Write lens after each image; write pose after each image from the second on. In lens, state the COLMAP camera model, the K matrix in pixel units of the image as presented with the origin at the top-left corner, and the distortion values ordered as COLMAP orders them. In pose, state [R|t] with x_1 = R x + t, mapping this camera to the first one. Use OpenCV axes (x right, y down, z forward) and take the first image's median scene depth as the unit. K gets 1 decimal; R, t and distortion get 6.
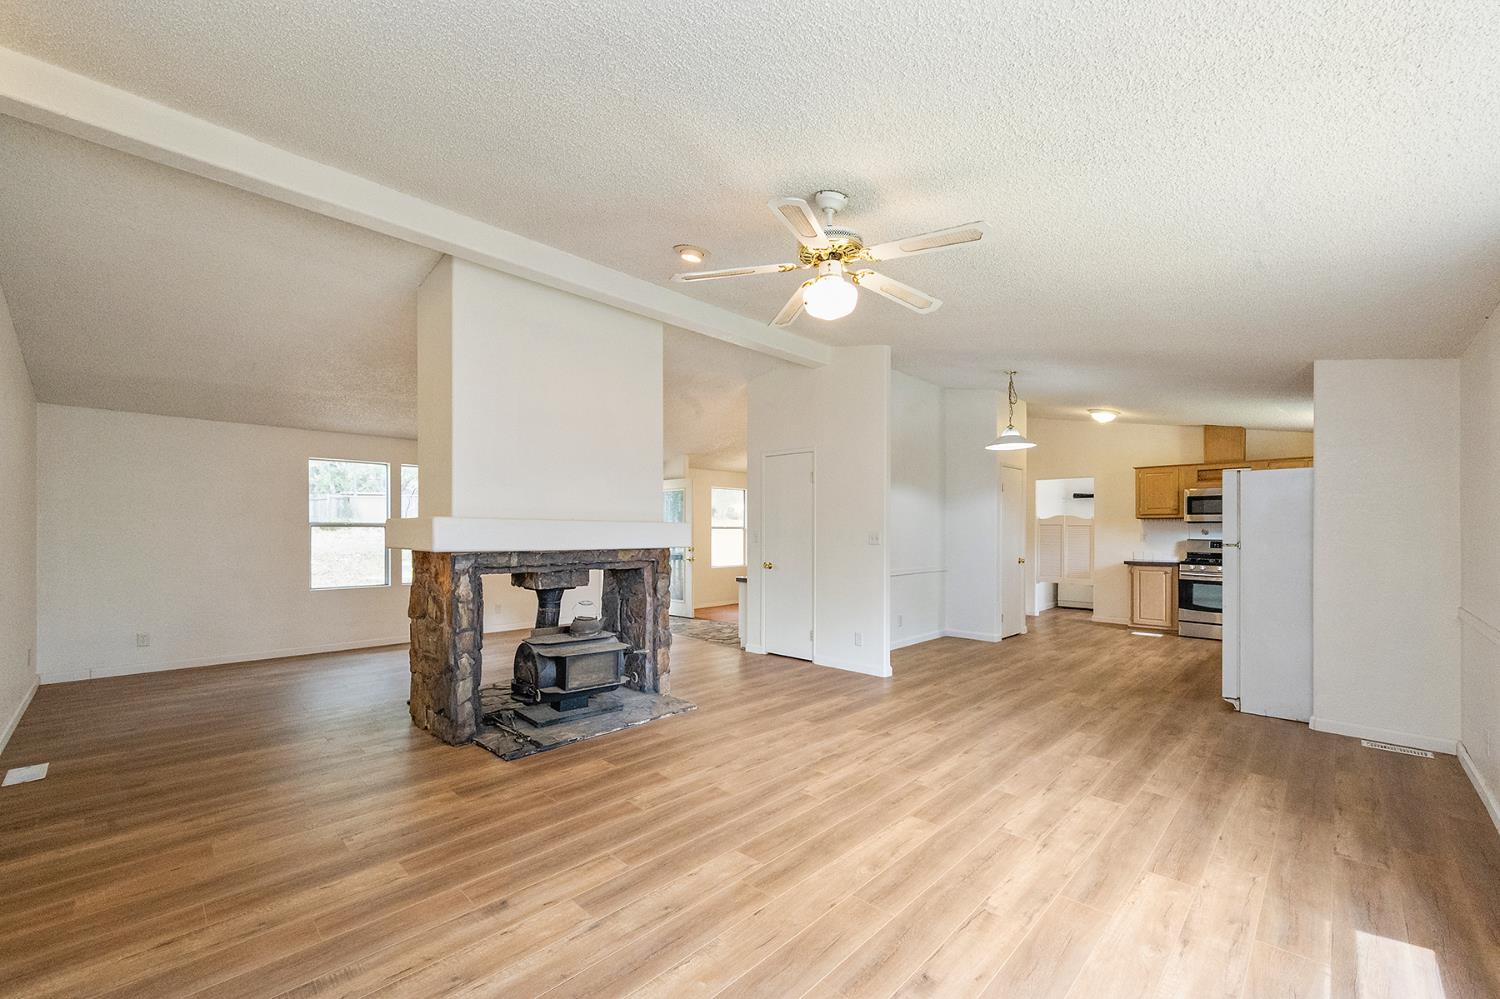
lens RADIAL K [[603.5, 0, 738.1], [0, 603.5, 528.5], [0, 0, 1]] dist [-0.001420, 0.000857]
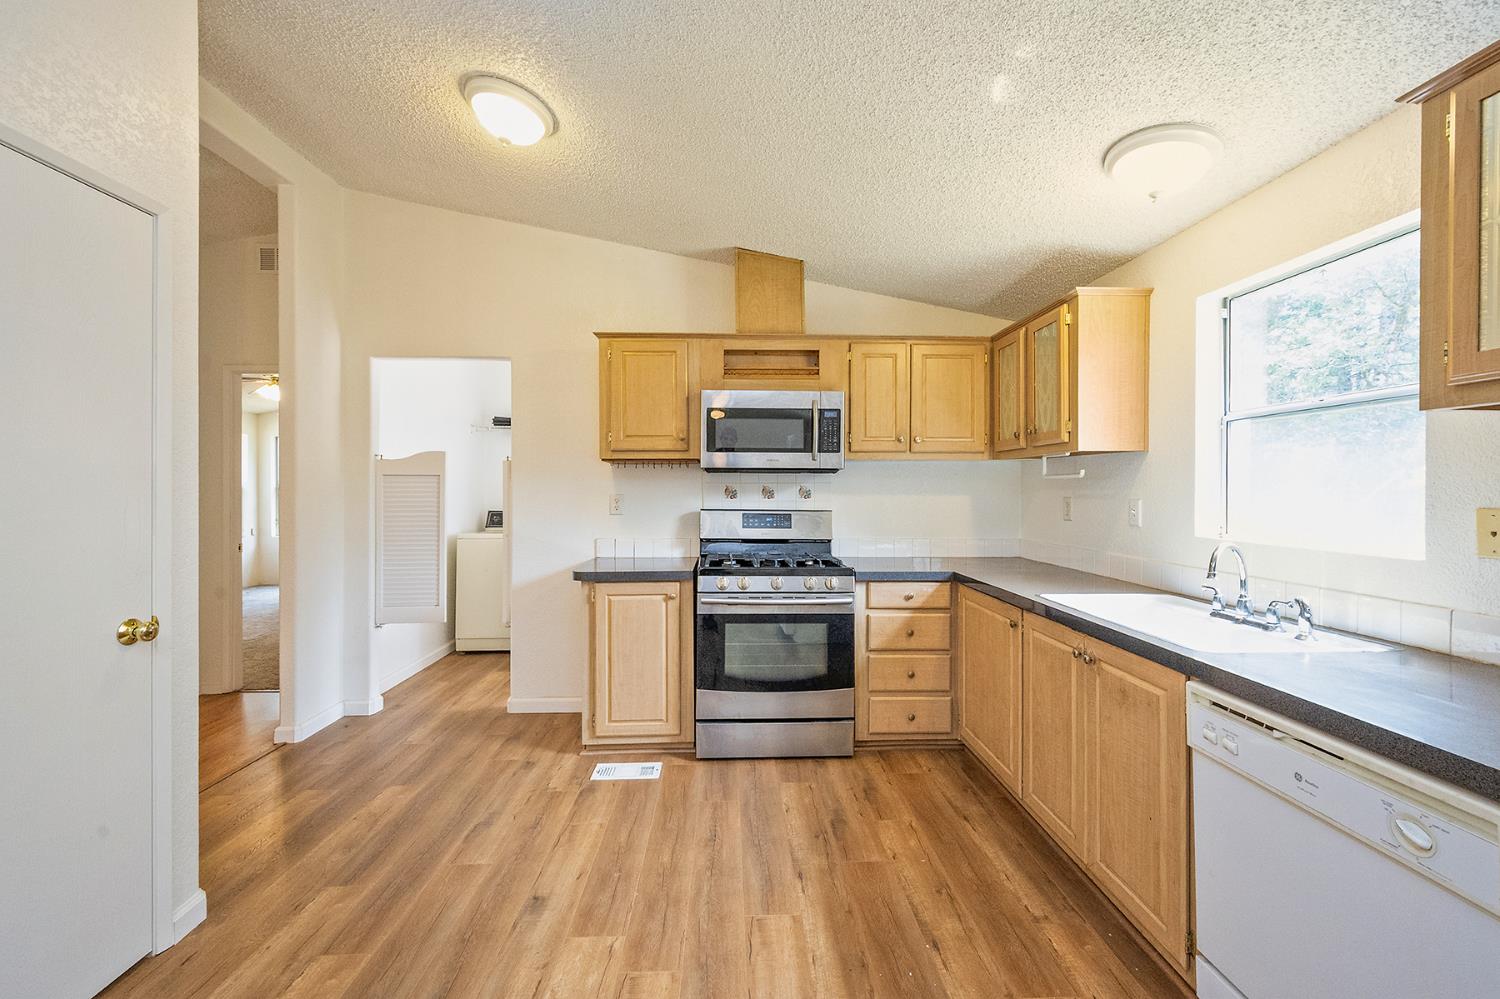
lens RADIAL K [[603.5, 0, 757.3], [0, 603.5, 488.4], [0, 0, 1]] dist [-0.001420, 0.000857]
pose [[0.665170, -0.001501, 0.746690, 0.472699], [0.000156, 0.999998, 0.001871, 0.001793], [-0.746692, -0.001128, 0.665169, 0.721107]]
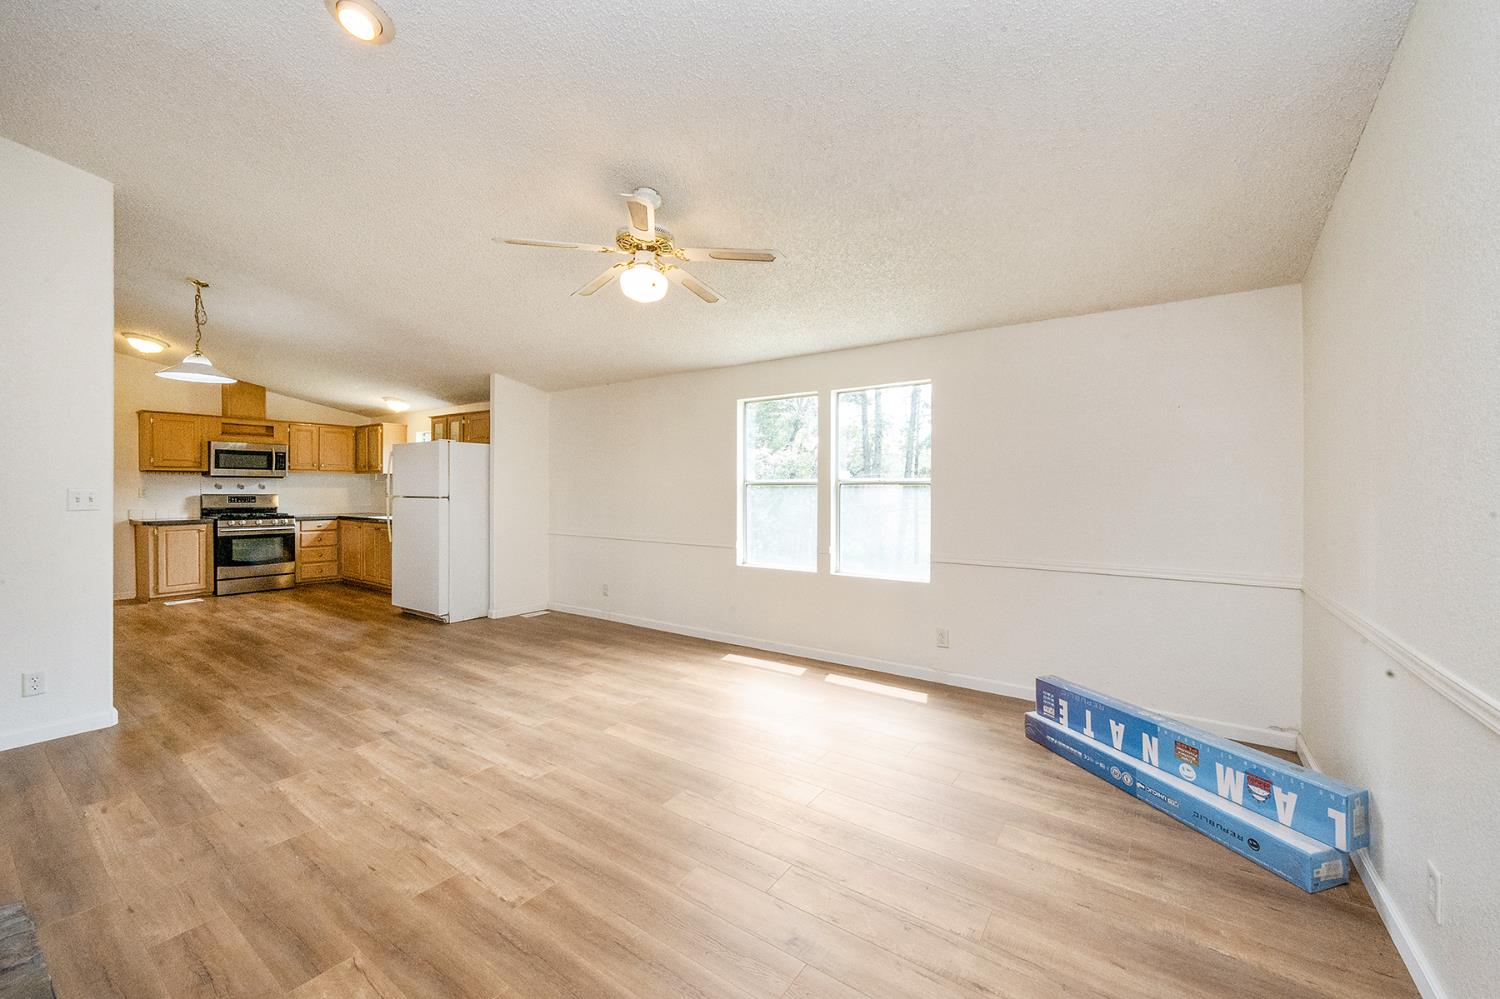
lens RADIAL K [[603.5, 0, 741.0], [0, 603.5, 494.4], [0, 0, 1]] dist [-0.001420, 0.000857]
pose [[-0.165797, -0.014814, 0.986049, -0.342734], [-0.007198, 0.999879, 0.013811, -0.000946], [-0.986134, -0.004808, -0.165883, 0.351315]]
